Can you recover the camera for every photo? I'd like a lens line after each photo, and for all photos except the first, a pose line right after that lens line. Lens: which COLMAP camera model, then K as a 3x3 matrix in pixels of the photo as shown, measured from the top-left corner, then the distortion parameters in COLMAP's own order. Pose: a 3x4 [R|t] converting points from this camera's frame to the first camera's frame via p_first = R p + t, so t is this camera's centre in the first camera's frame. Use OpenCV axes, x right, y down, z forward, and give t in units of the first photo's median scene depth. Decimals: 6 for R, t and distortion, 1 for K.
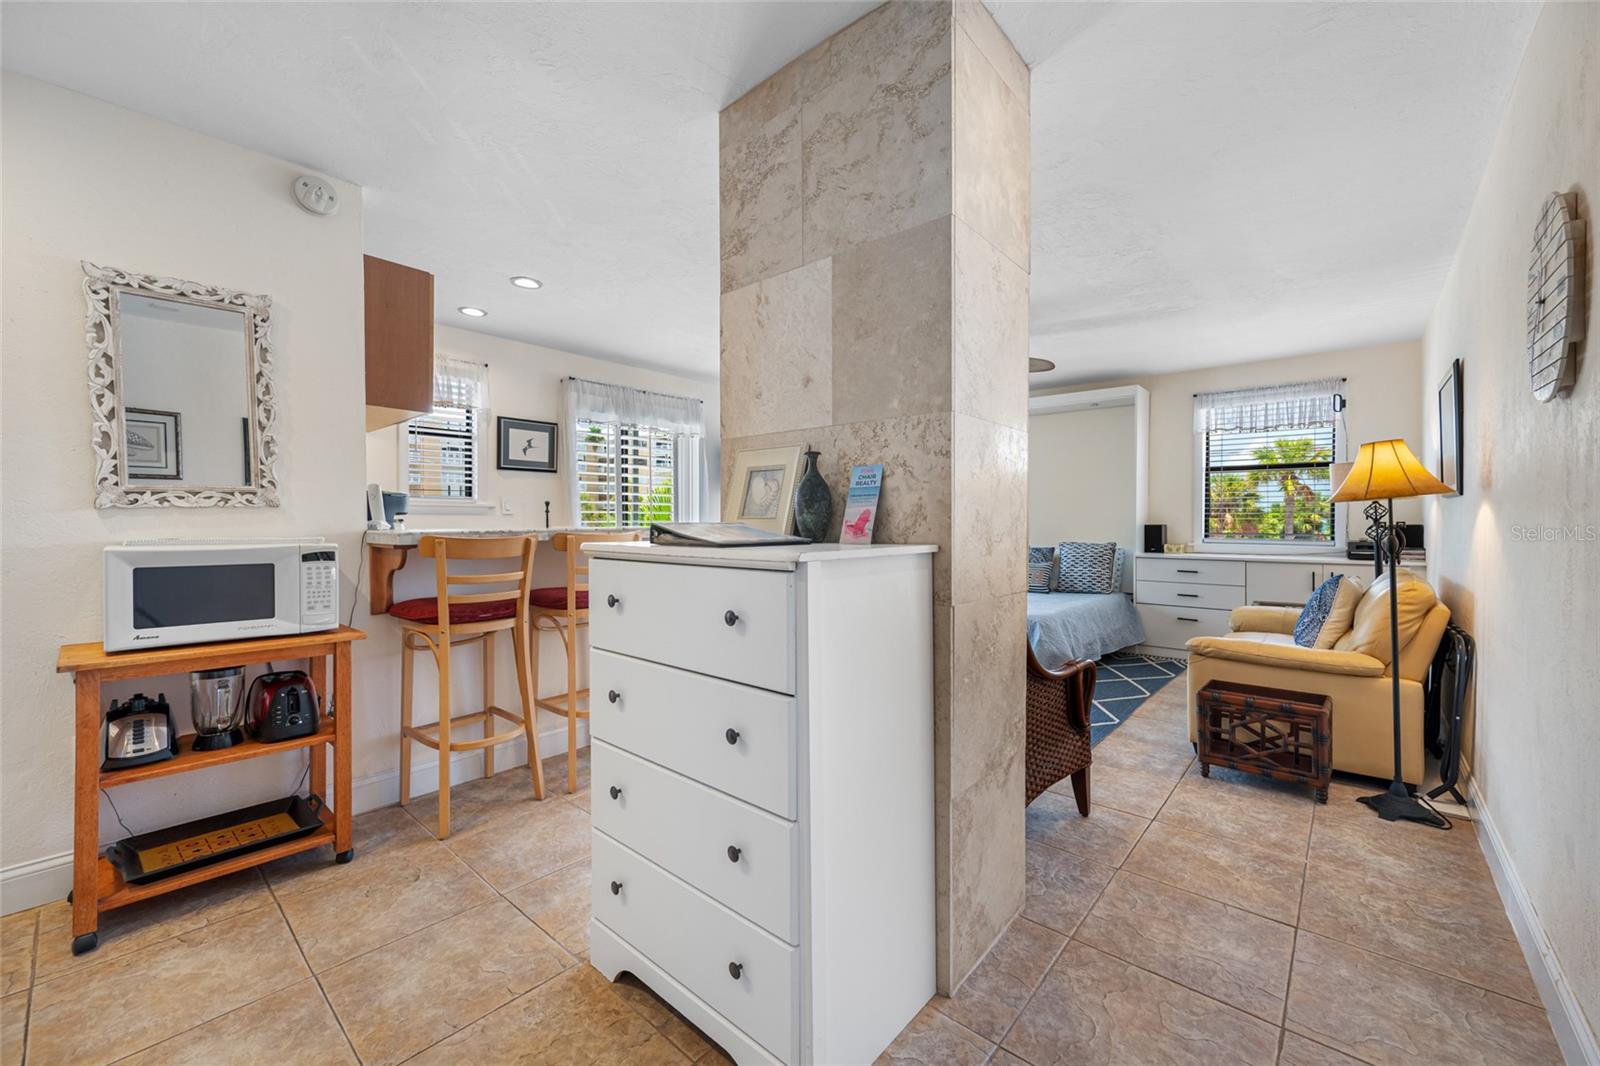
lens RADIAL K [[632.5, 0, 800.0], [0, 632.5, 526.3], [0, 0, 1]] dist [-0.003924, 0.001530]
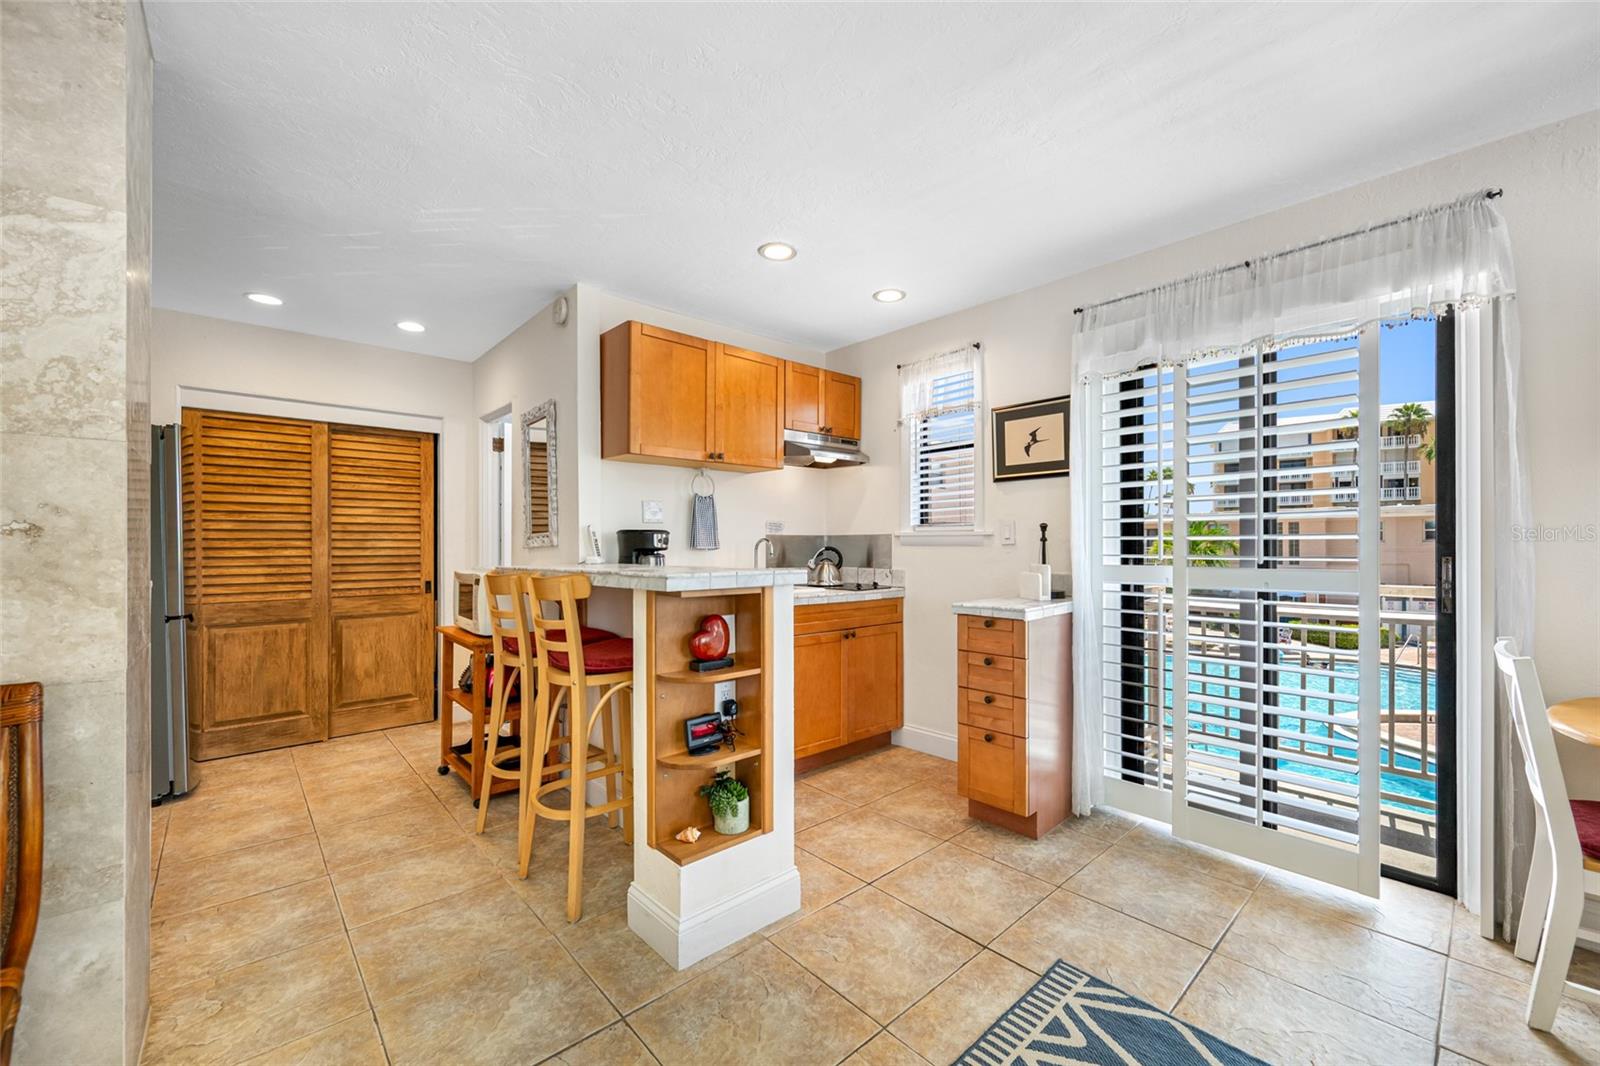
lens RADIAL K [[632.5, 0, 808.4], [0, 632.5, 545.2], [0, 0, 1]] dist [-0.003924, 0.001530]
pose [[-0.110159, -0.003213, -0.993909, 0.261379], [-0.004655, 0.999985, -0.002716, -0.015409], [0.993903, 0.004327, -0.110173, 0.869539]]
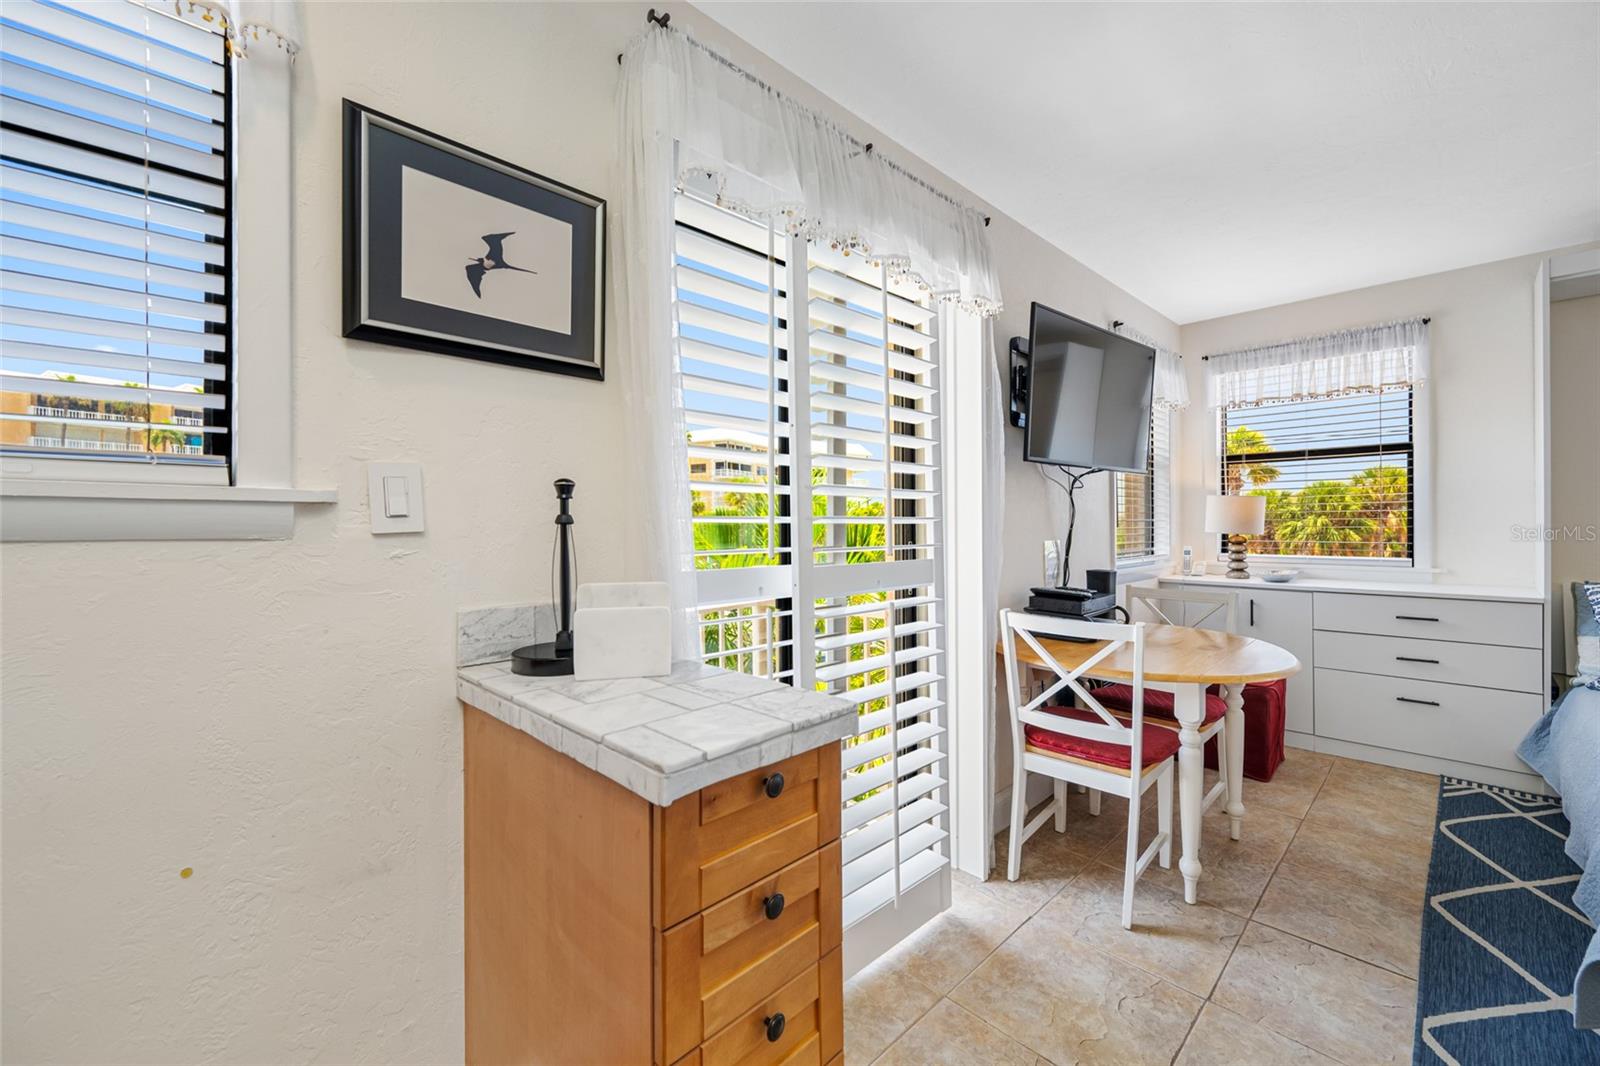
lens RADIAL K [[632.5, 0, 804.1], [0, 632.5, 524.2], [0, 0, 1]] dist [-0.003924, 0.001530]
pose [[0.996297, -0.009283, -0.085476, -0.295680], [0.008289, 0.999894, -0.011975, -0.018716], [0.085578, 0.011222, 0.996268, 0.789059]]
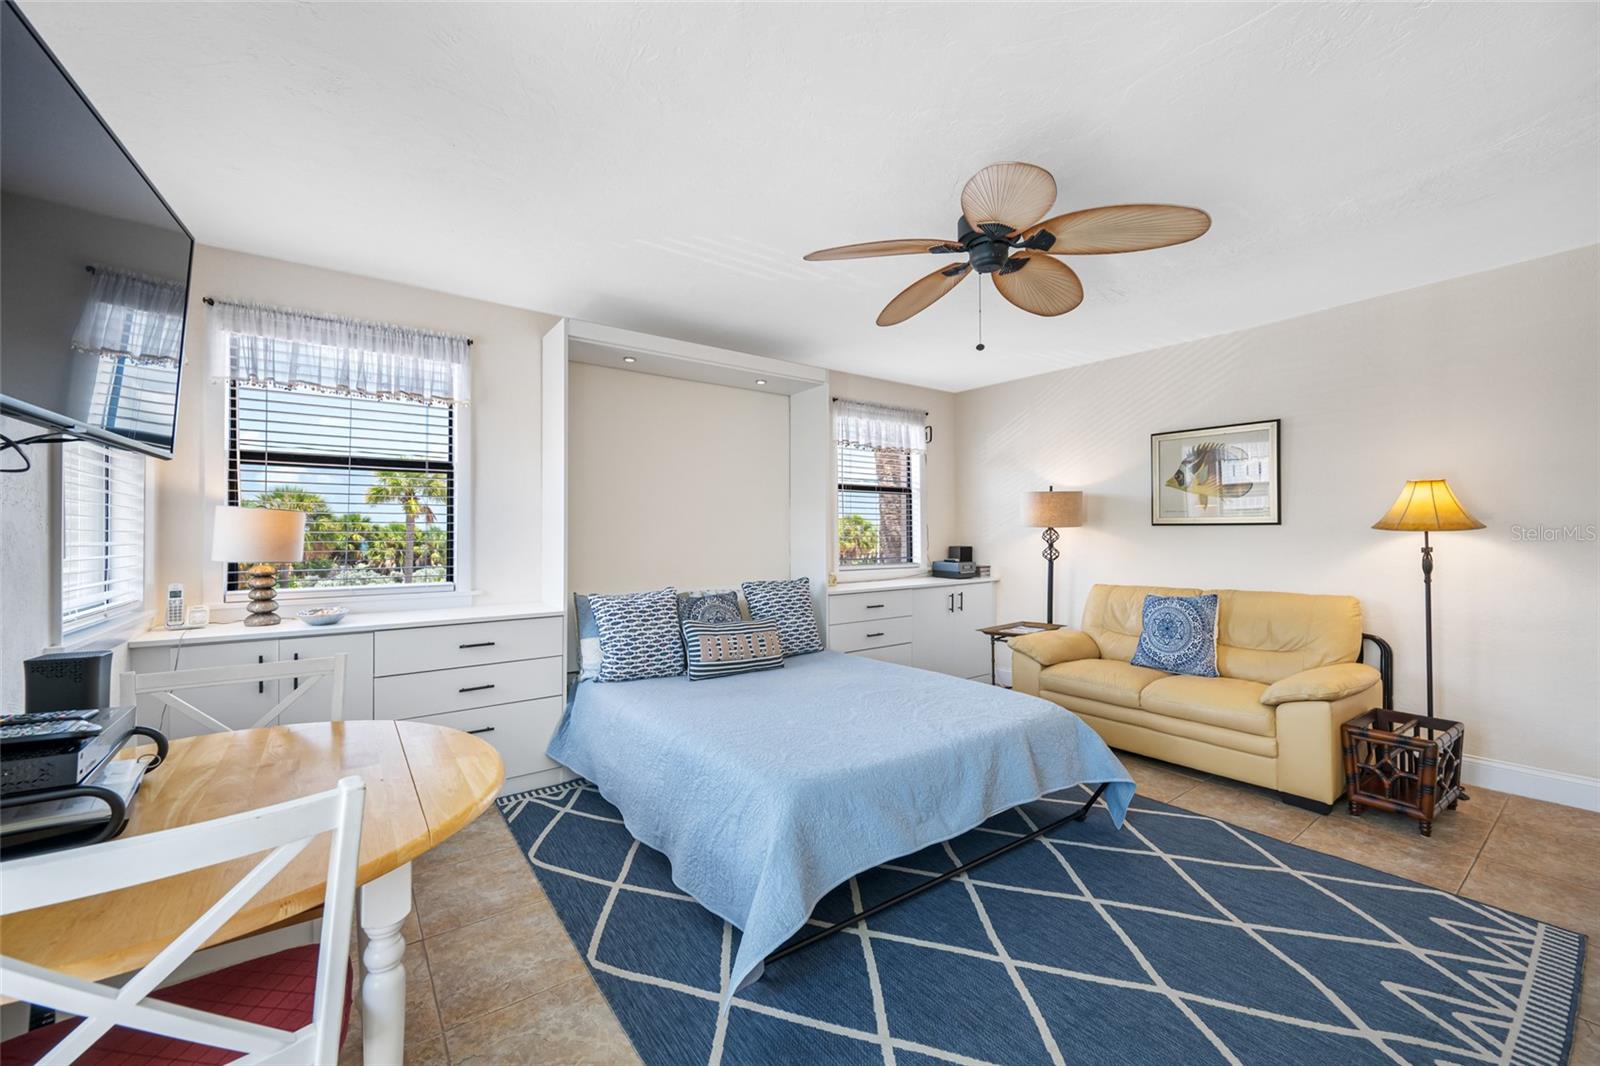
lens RADIAL K [[632.5, 0, 807.1], [0, 632.5, 527.6], [0, 0, 1]] dist [-0.003924, 0.001530]
pose [[0.212351, 0.010849, 0.977133, -0.266572], [0.017610, 0.999734, -0.014927, -0.025750], [-0.977035, 0.020377, 0.212103, 1.043395]]
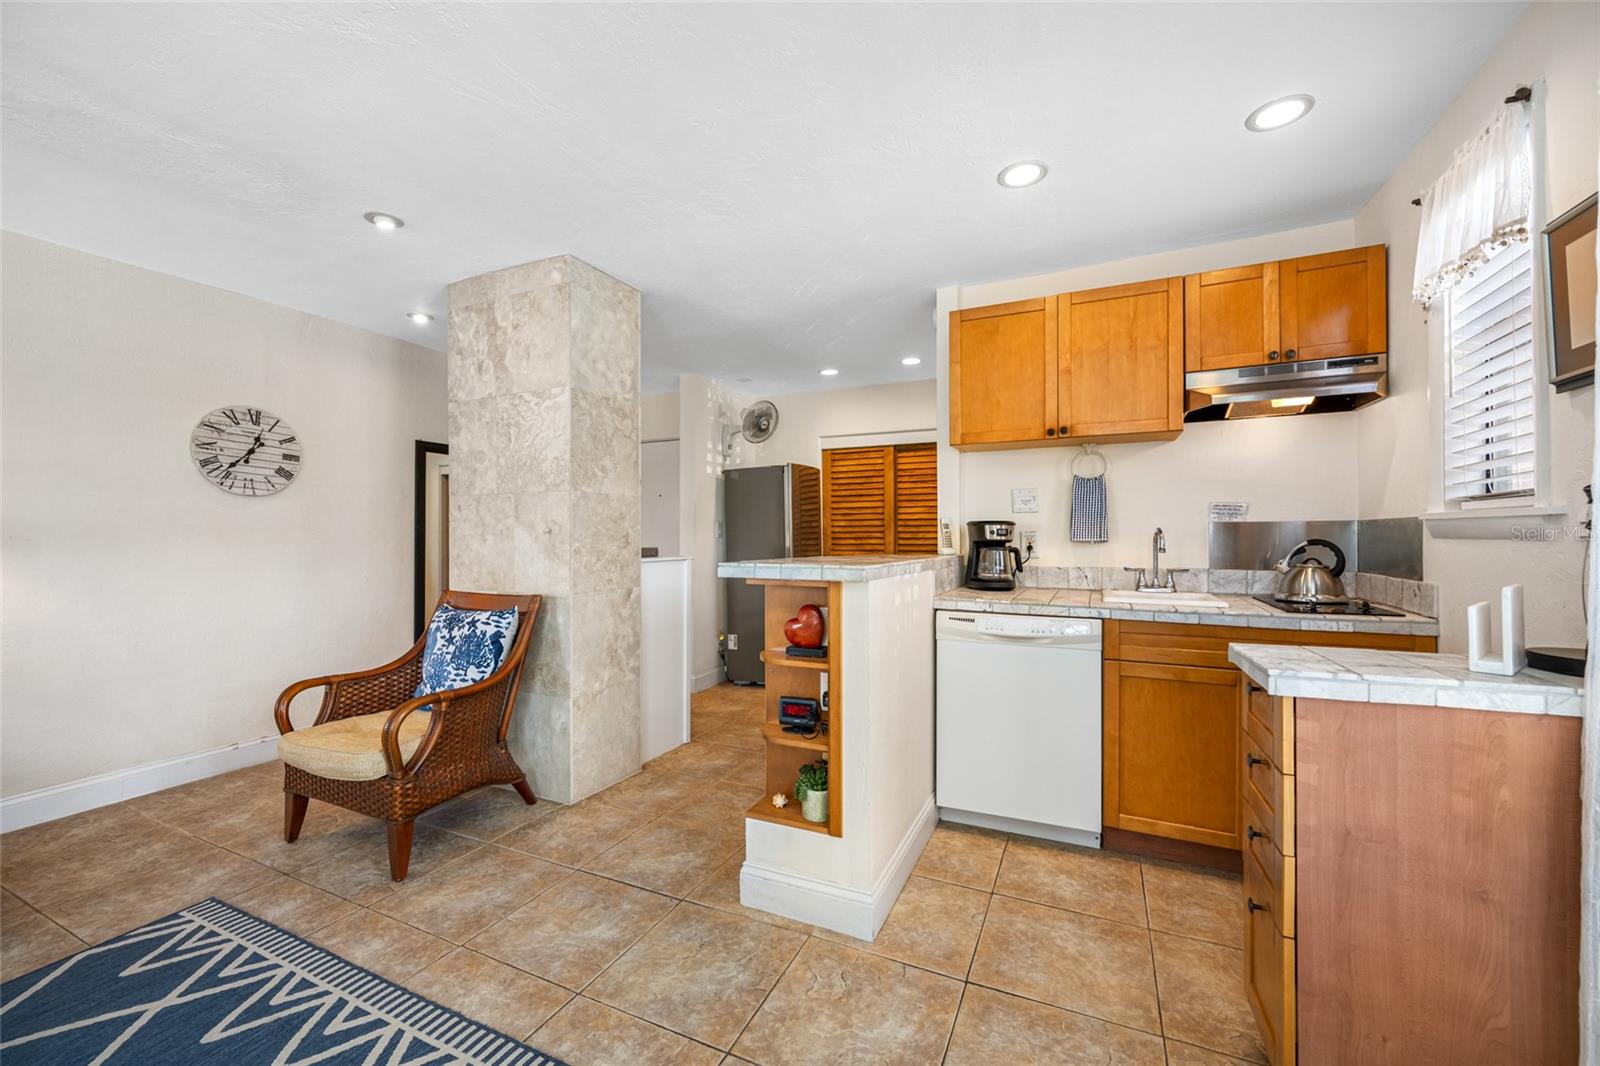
lens RADIAL K [[632.5, 0, 794.8], [0, 632.5, 535.8], [0, 0, 1]] dist [-0.003924, 0.001530]
pose [[-0.962632, 0.000577, -0.270812, -0.031024], [-0.000766, 0.999988, 0.004854, -0.020864], [0.270812, 0.004880, -0.962620, 1.195142]]
